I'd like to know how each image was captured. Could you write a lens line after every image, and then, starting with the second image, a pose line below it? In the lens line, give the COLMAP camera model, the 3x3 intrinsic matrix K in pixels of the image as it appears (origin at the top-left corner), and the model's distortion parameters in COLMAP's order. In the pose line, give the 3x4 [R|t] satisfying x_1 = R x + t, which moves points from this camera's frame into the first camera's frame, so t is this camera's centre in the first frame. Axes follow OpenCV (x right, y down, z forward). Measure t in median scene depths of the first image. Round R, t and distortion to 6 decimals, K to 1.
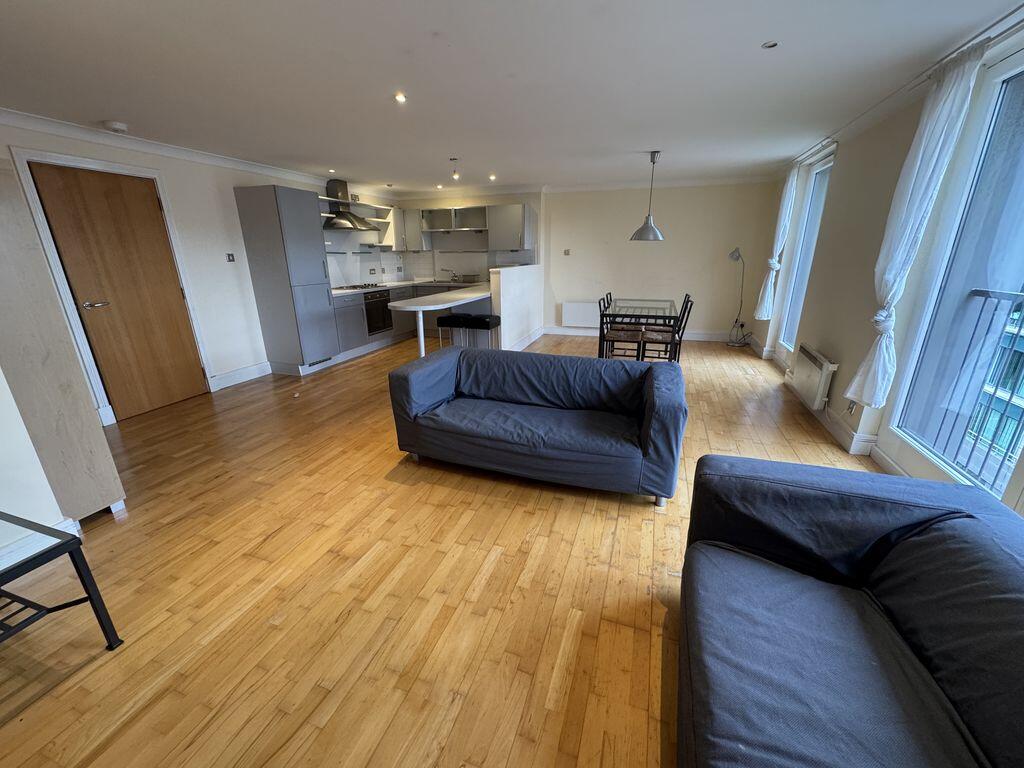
lens RADIAL K [[407.1, 0, 510.6], [0, 407.1, 383.9], [0, 0, 1]] dist [-0.001153, 0.000108]
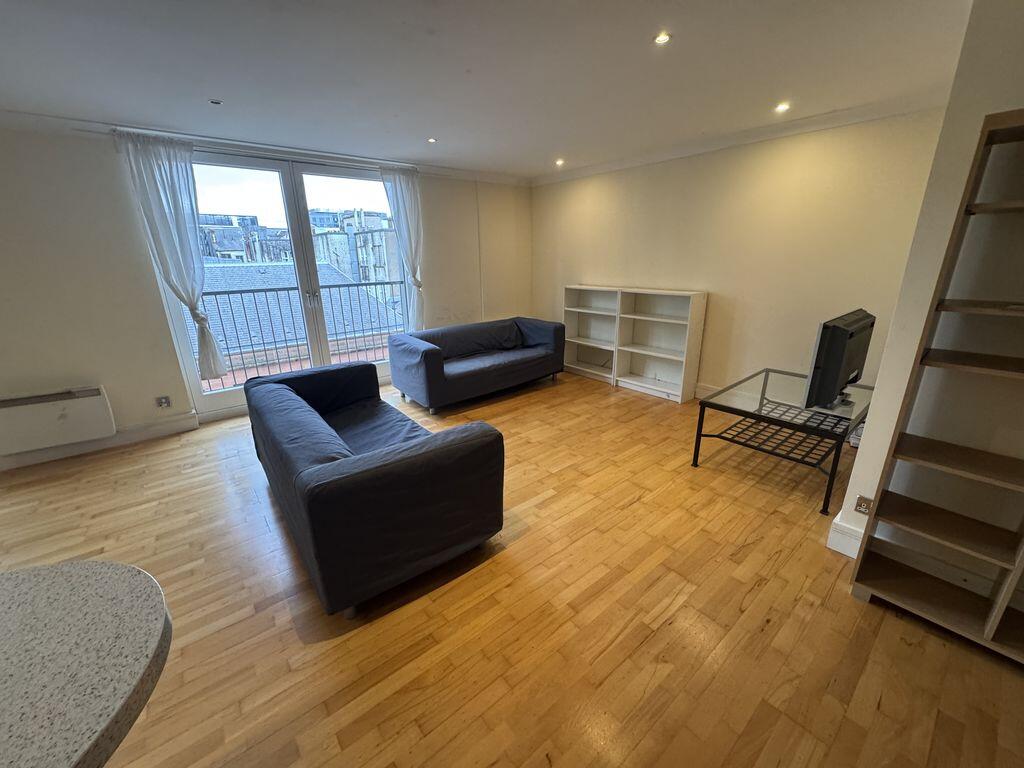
lens RADIAL K [[407.1, 0, 510.6], [0, 407.1, 383.9], [0, 0, 1]] dist [-0.001153, 0.000108]
pose [[-0.852956, -0.134592, 0.504332, -0.508782], [0.185635, 0.824806, 0.534074, -0.367821], [-0.487858, 0.549163, -0.678539, 1.104469]]
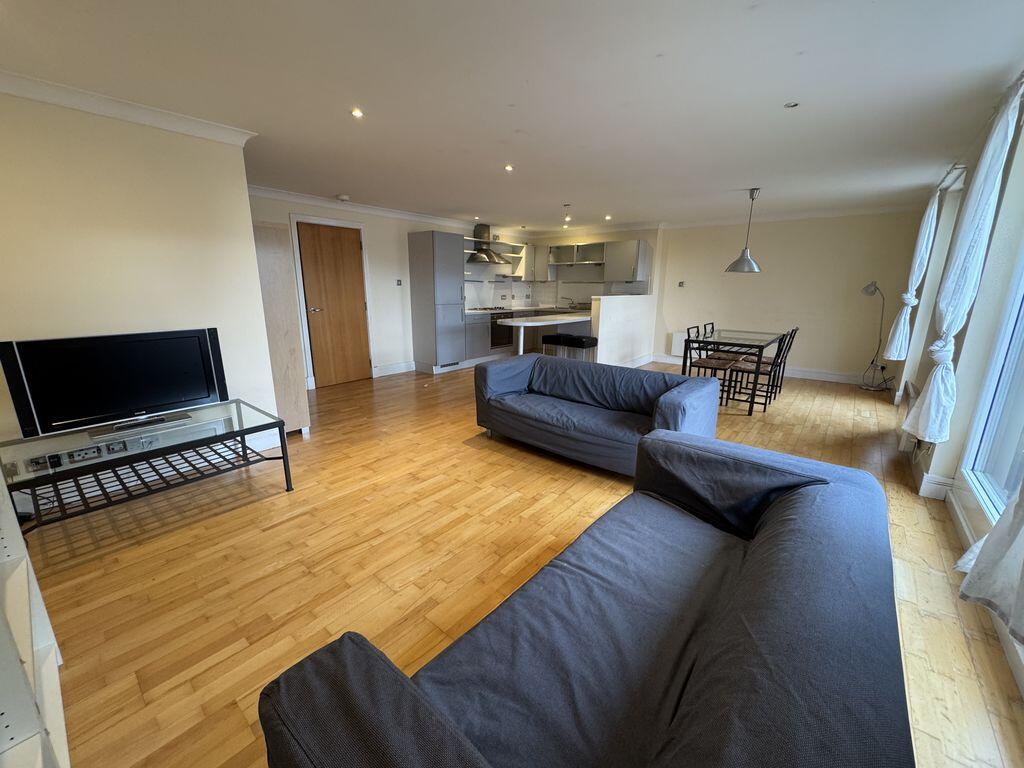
lens RADIAL K [[407.1, 0, 510.6], [0, 407.1, 383.9], [0, 0, 1]] dist [-0.001153, 0.000108]
pose [[0.935033, 0.099306, -0.340370, 0.213381], [-0.125221, 0.990605, -0.054976, 0.073602], [0.331712, 0.094026, 0.938683, -0.170765]]
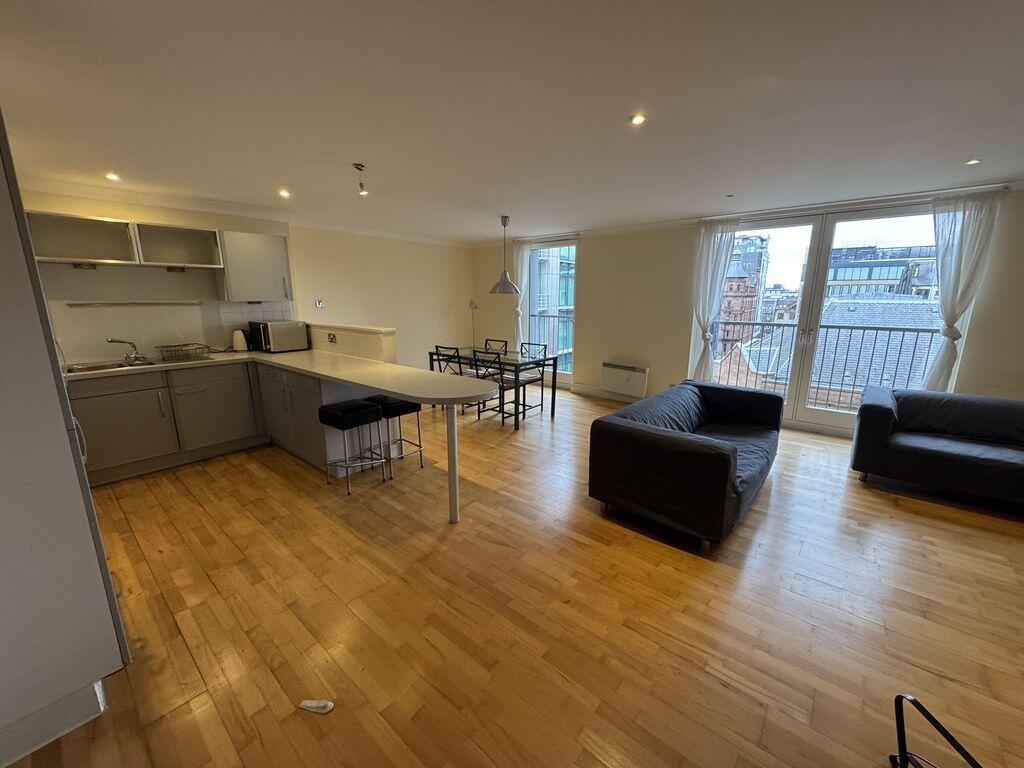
lens RADIAL K [[407.1, 0, 510.6], [0, 407.1, 383.9], [0, 0, 1]] dist [-0.001153, 0.000108]
pose [[0.357785, -0.188217, 0.914639, -0.909891], [0.285221, 0.954695, 0.084888, -0.273869], [-0.889179, 0.230503, 0.395259, 0.794532]]
